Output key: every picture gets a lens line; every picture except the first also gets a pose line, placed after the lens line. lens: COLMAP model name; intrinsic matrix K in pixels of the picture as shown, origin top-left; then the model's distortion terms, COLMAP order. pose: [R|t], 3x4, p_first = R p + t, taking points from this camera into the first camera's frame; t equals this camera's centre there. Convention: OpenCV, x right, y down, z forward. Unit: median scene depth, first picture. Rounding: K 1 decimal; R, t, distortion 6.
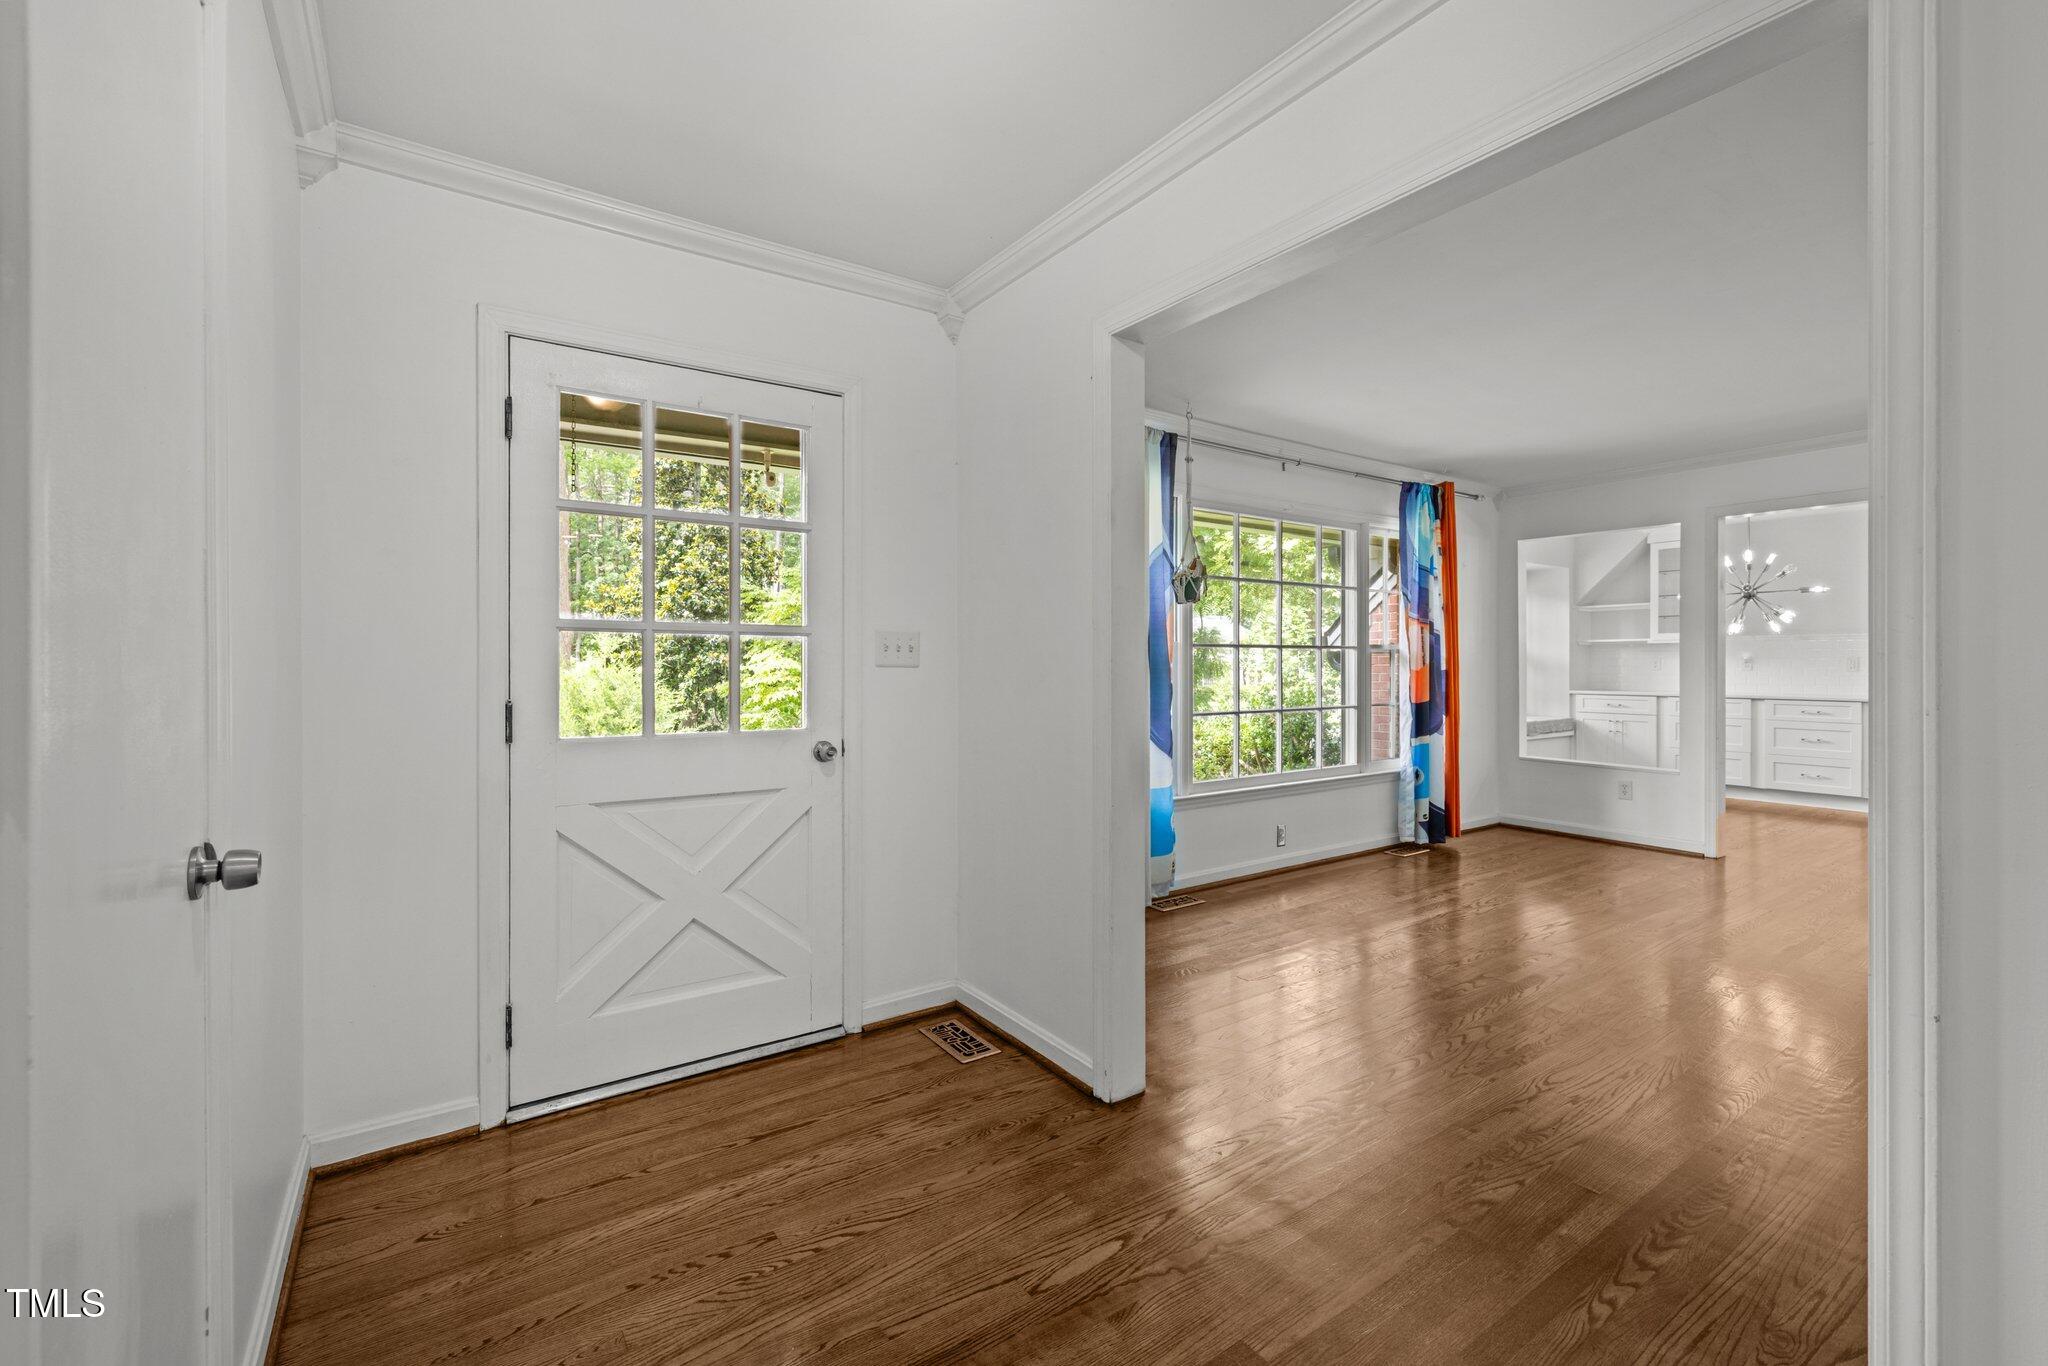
lens RADIAL K [[865.2, 0, 1028.1], [0, 865.2, 667.7], [0, 0, 1]] dist [0.002285, 0.000407]
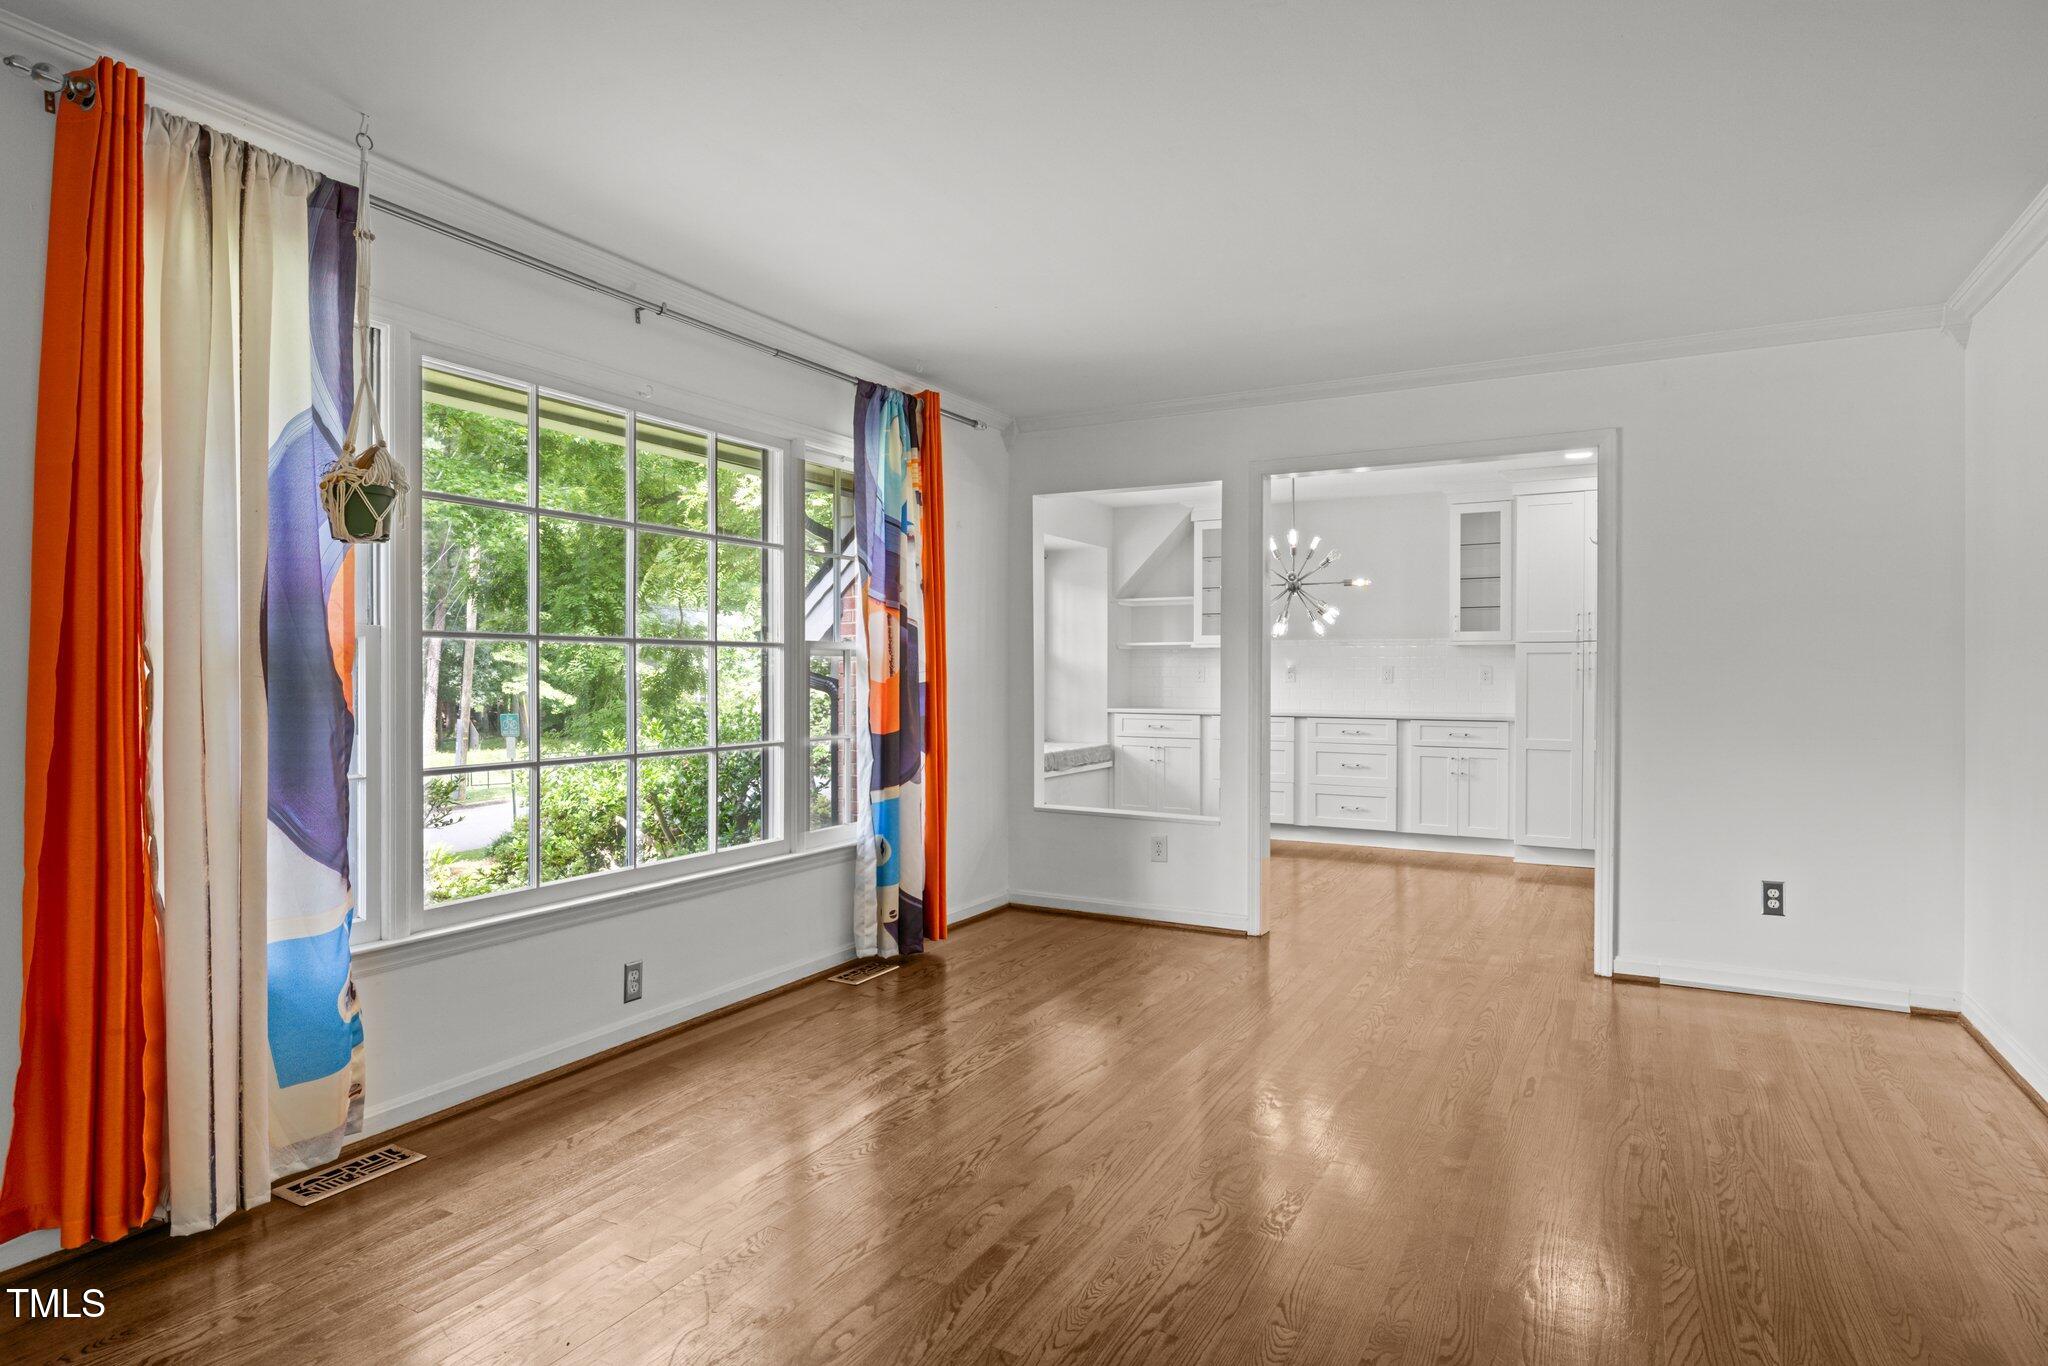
lens RADIAL K [[1130.8, 0, 1024.0], [0, 1130.8, 683.0], [0, 0, 1]] dist [-0.000133, 0.000213]
pose [[0.893827, -0.001674, 0.448410, 0.171495], [-0.000336, 0.999990, 0.004403, -0.000473], [-0.448413, -0.004086, 0.893817, 0.215979]]
